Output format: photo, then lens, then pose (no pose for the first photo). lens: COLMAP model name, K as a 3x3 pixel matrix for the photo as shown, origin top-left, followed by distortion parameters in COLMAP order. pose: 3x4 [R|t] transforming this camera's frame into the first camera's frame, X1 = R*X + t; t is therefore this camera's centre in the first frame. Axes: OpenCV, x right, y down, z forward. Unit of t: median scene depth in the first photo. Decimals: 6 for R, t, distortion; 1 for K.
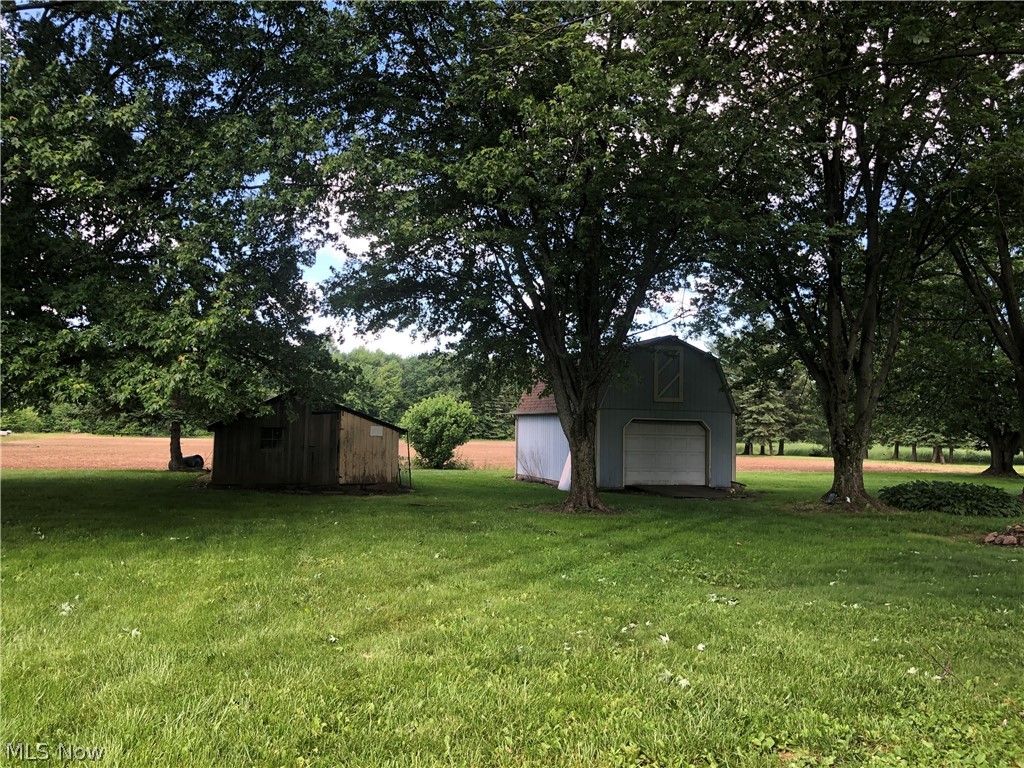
lens RADIAL K [[831.6, 0, 512.0], [0, 831.6, 384.0], [0, 0, 1]] dist [0.099366, -0.193228]
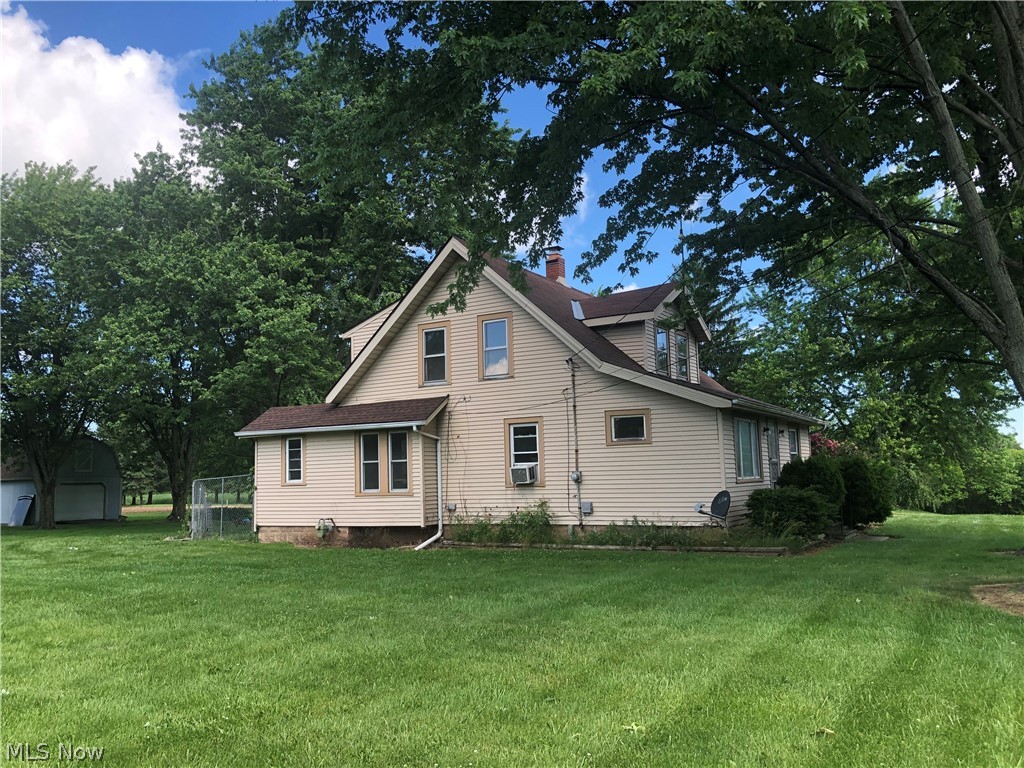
lens RADIAL K [[831.6, 0, 512.0], [0, 831.6, 384.0], [0, 0, 1]] dist [0.099366, -0.193228]
pose [[0.756688, 0.040656, 0.652511, -0.091536], [-0.002250, 0.998221, -0.059586, -0.018884], [-0.653772, 0.043620, 0.755433, -0.293179]]
